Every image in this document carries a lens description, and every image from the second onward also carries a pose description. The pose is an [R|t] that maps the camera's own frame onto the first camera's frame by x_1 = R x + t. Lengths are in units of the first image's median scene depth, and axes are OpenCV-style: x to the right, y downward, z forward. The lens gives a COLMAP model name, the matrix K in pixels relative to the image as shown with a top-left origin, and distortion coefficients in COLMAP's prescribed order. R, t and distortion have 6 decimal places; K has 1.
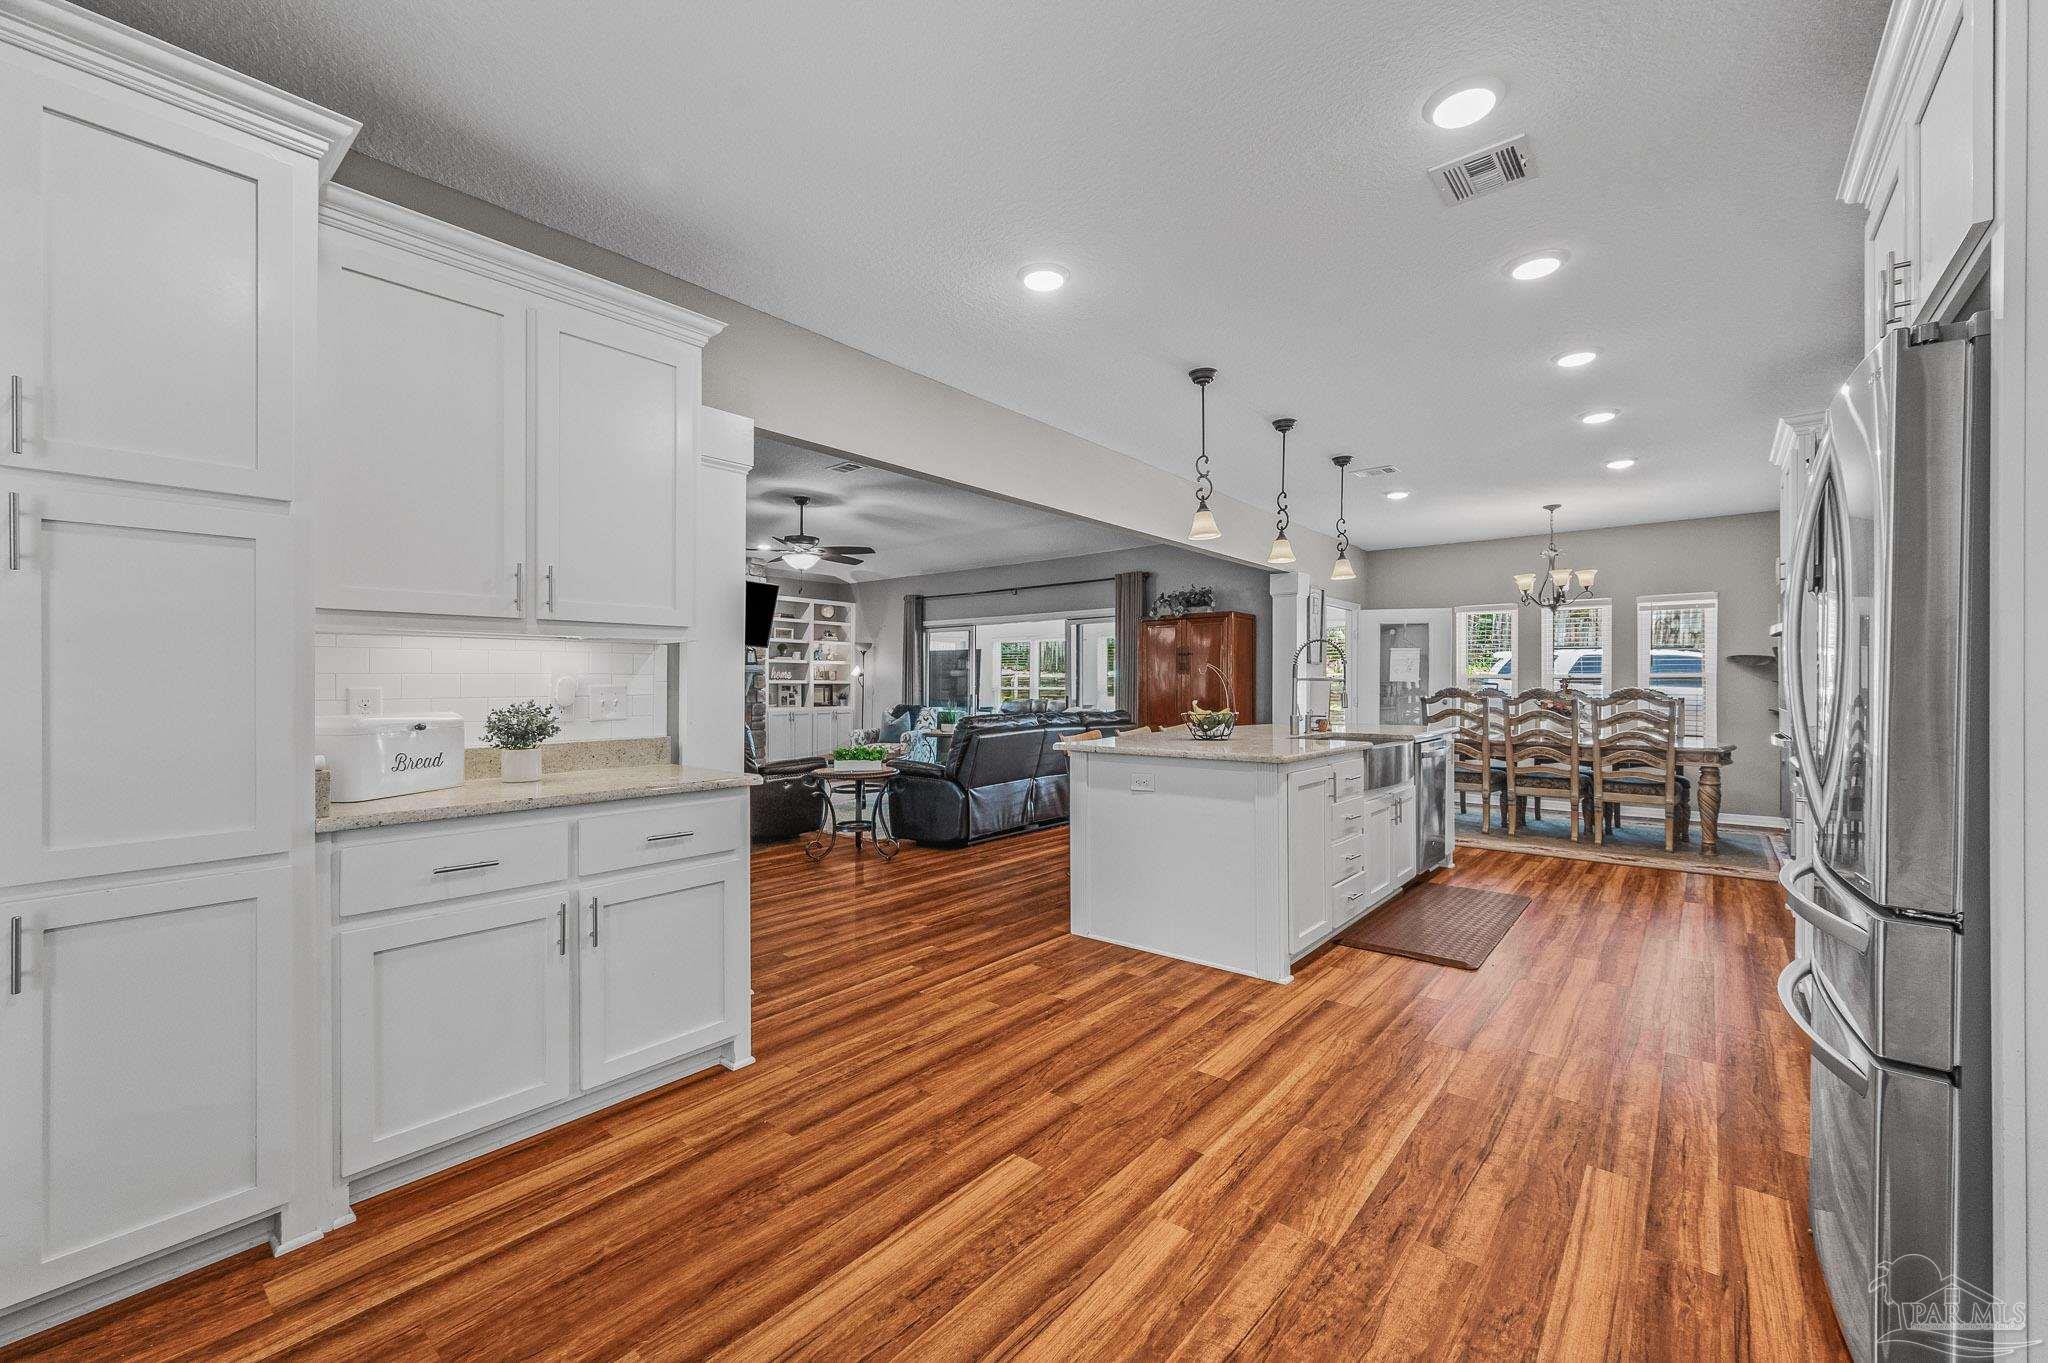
lens RADIAL K [[827.3, 0, 1019.3], [0, 827.3, 674.4], [0, 0, 1]] dist [0.002082, -0.001411]
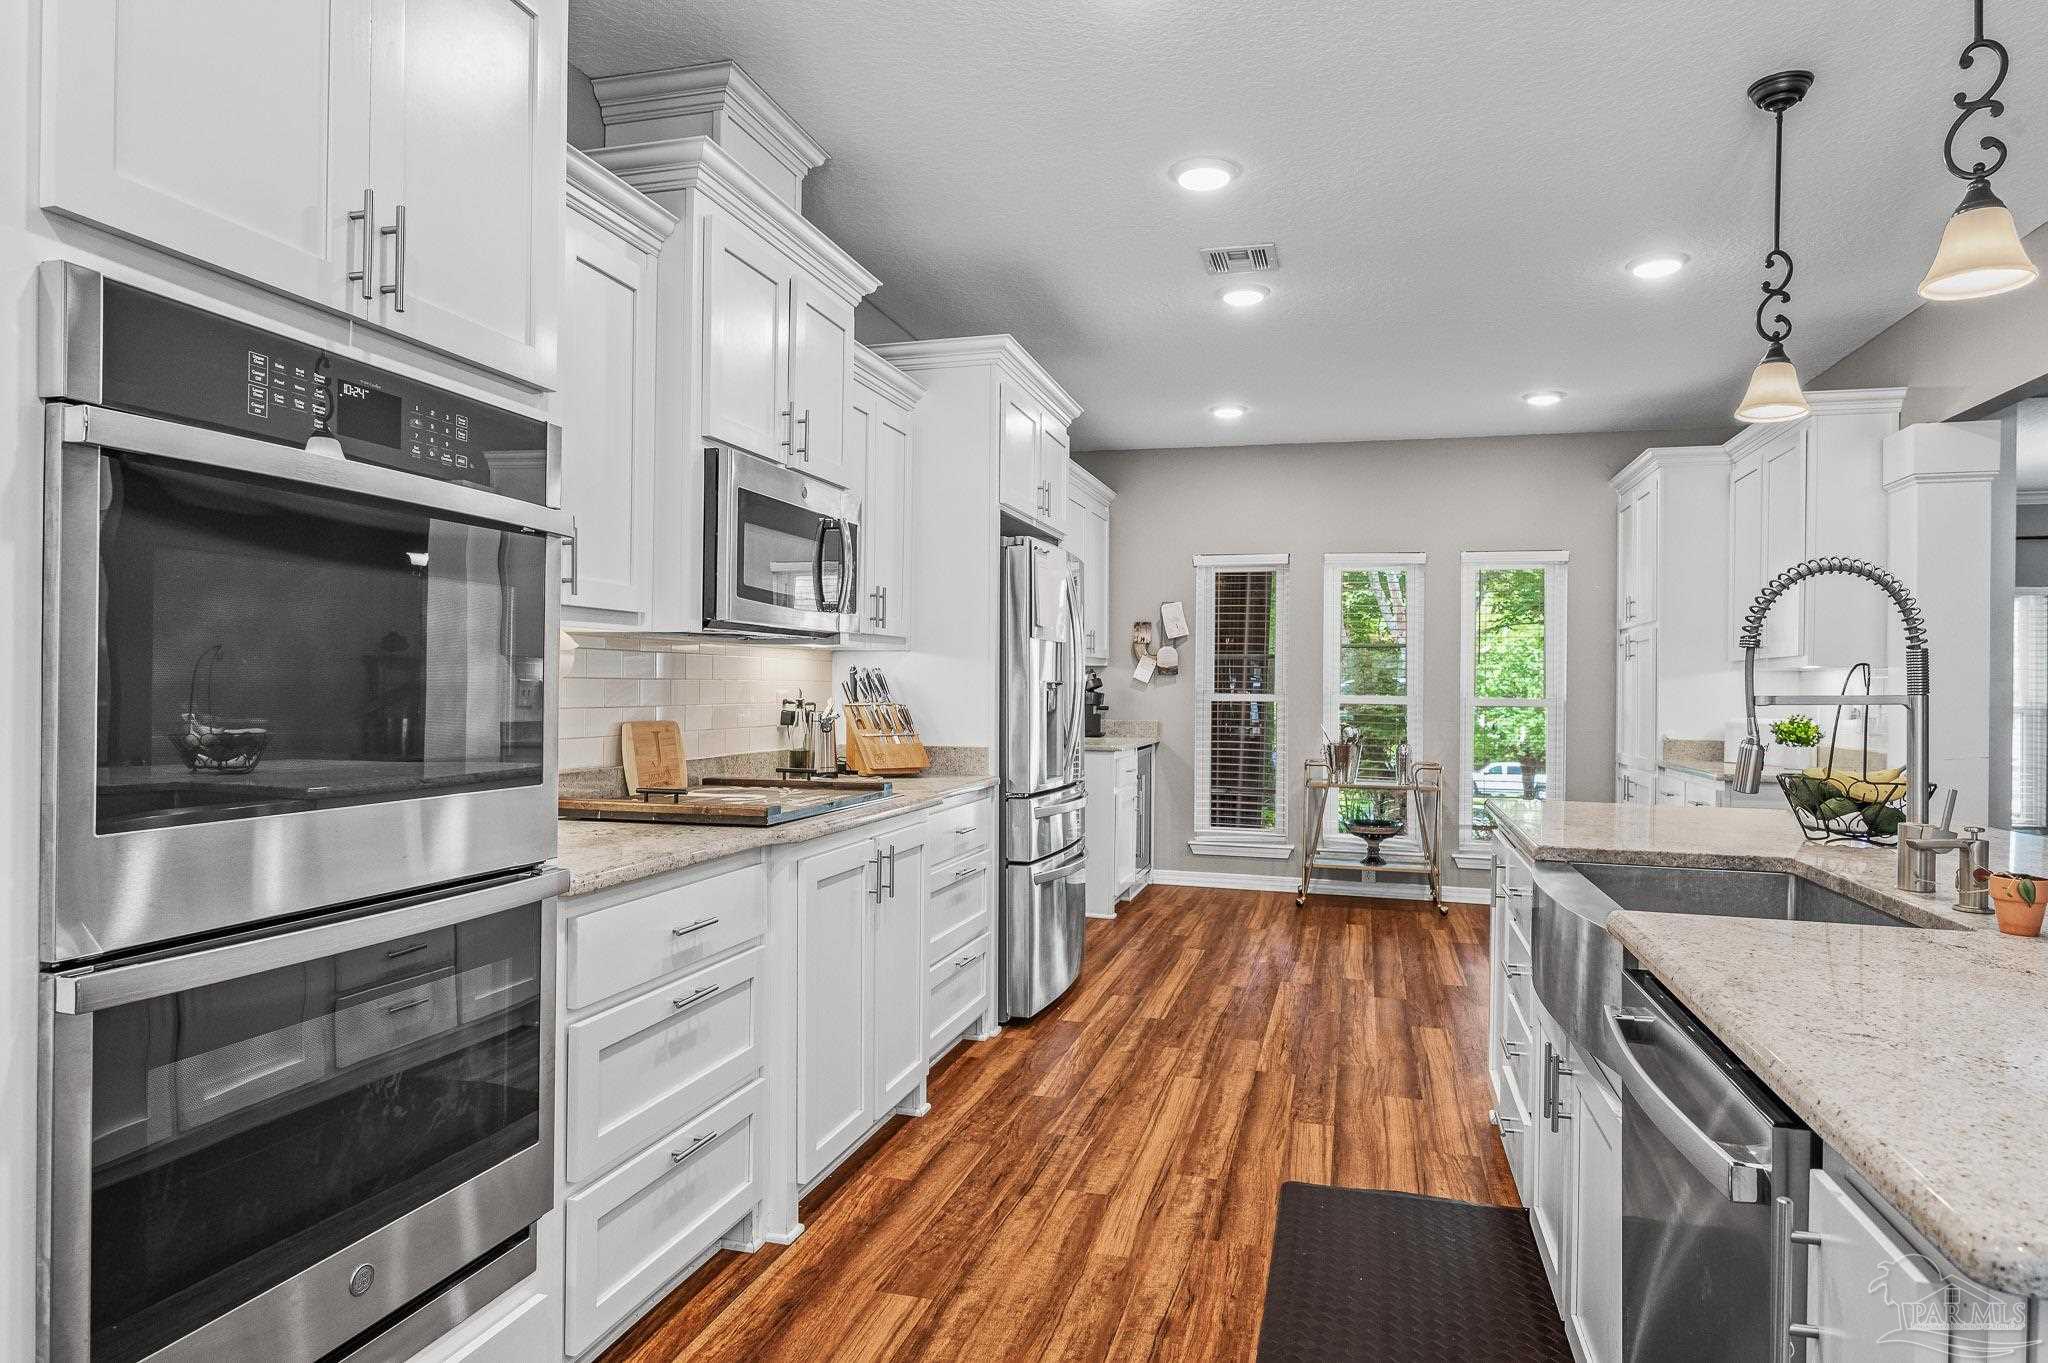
lens RADIAL K [[1184.4, 0, 1036.2], [0, 1184.4, 688.3], [0, 0, 1]] dist [0.003584, -0.001008]
pose [[-0.908588, -0.013104, -0.417488, 1.602170], [-0.011342, 0.999913, -0.006700, 0.017261], [0.417540, -0.001353, -0.908658, 2.539633]]
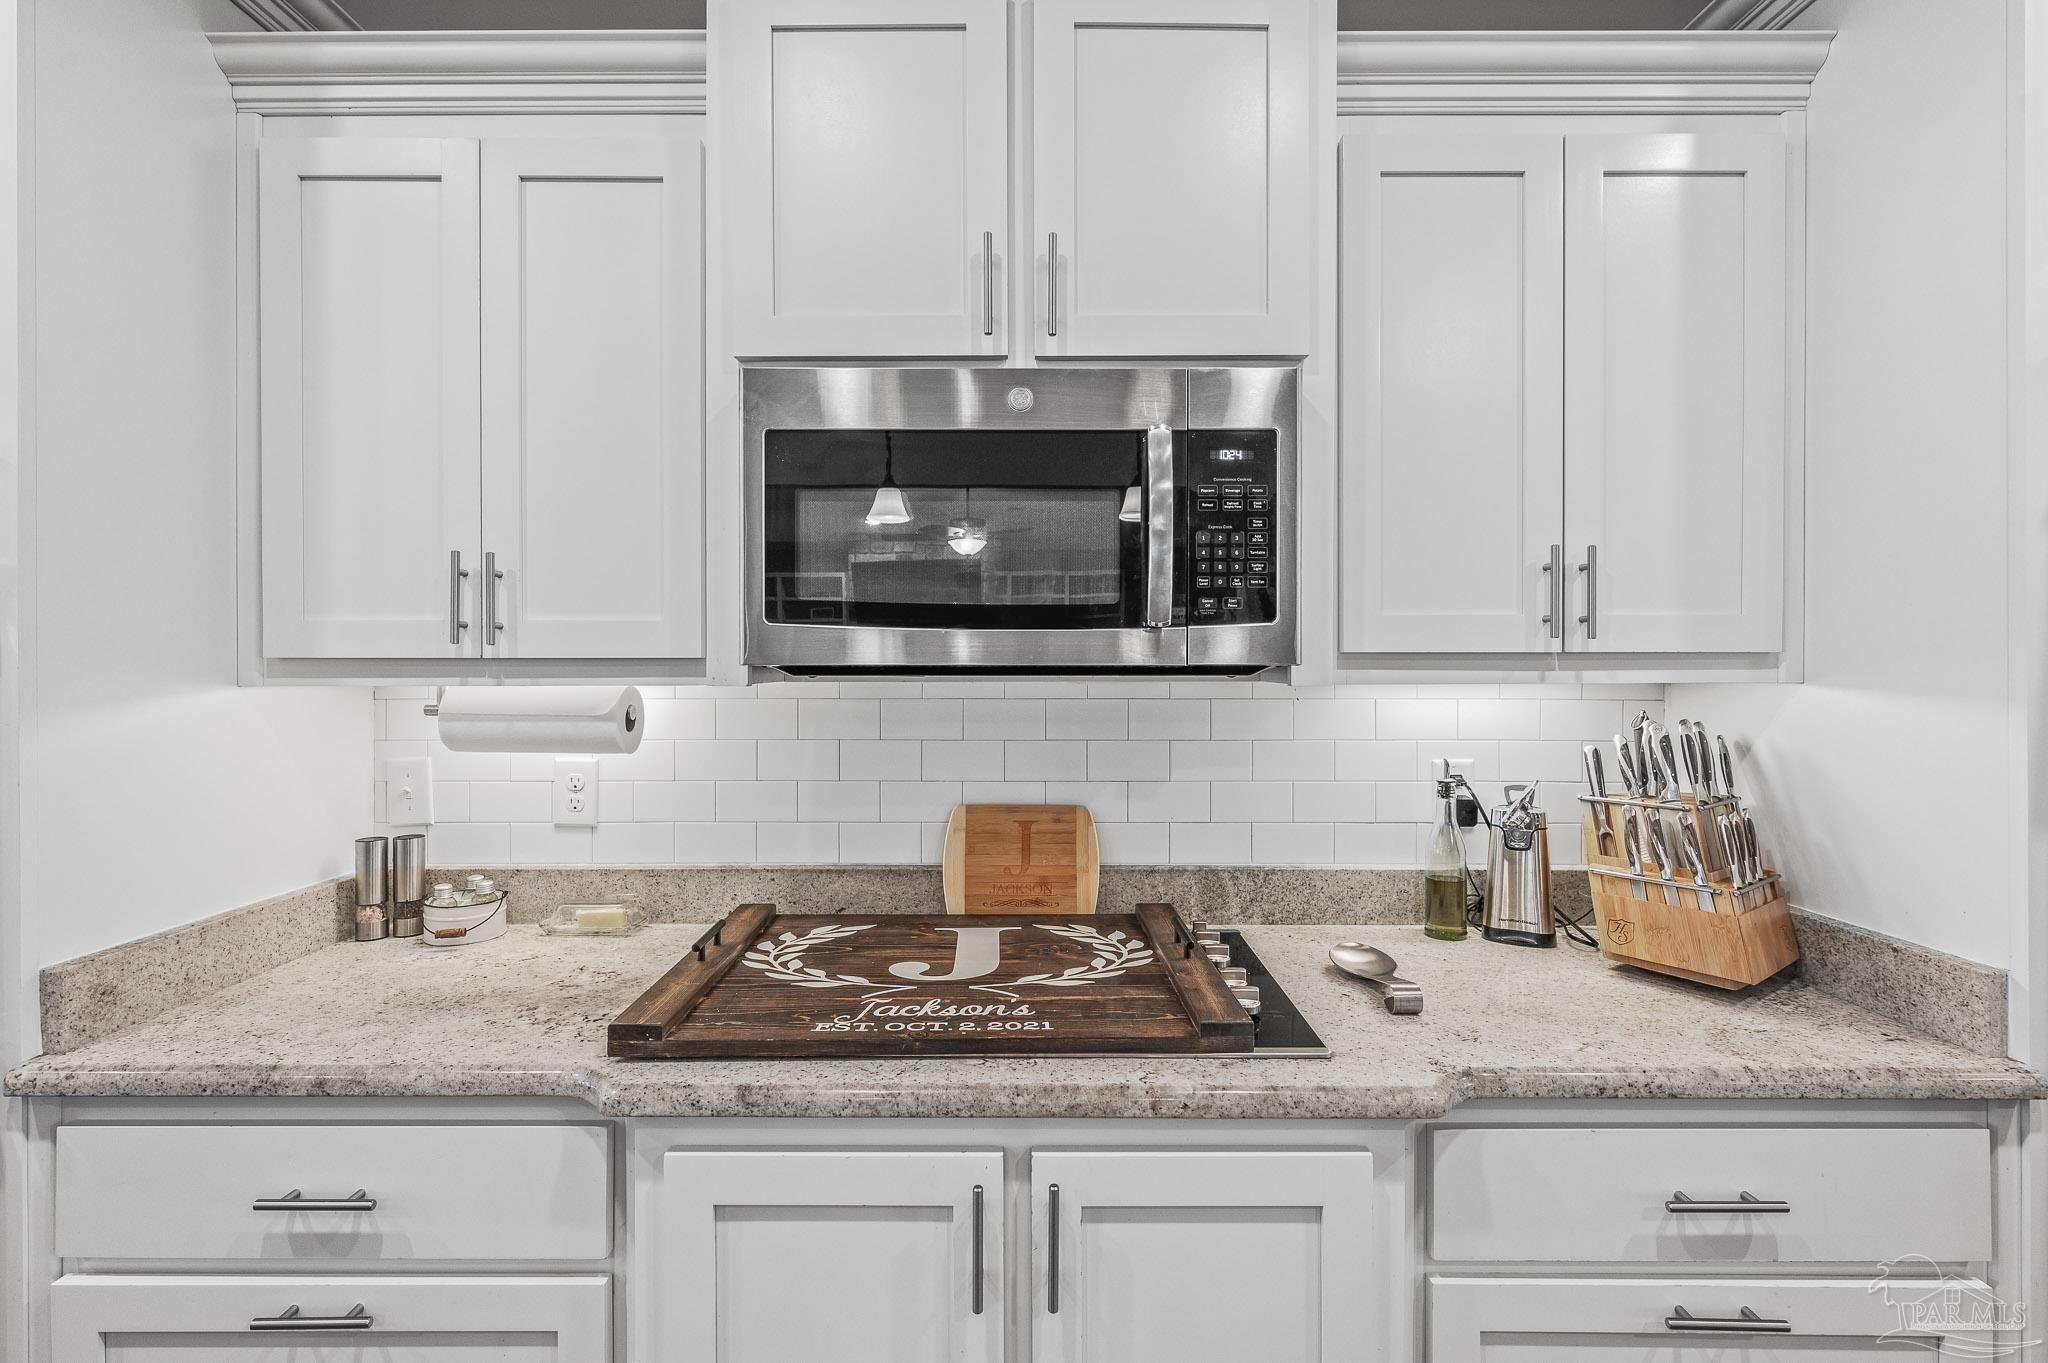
lens RADIAL K [[928.1, 0, 1049.3], [0, 928.1, 676.8], [0, 0, 1]] dist [-0.000041, -0.000259]
pose [[-0.650556, -0.008787, 0.759408, 0.868120], [-0.009595, 0.999948, 0.003350, -0.051279], [-0.759398, -0.005107, -0.650606, 1.555166]]
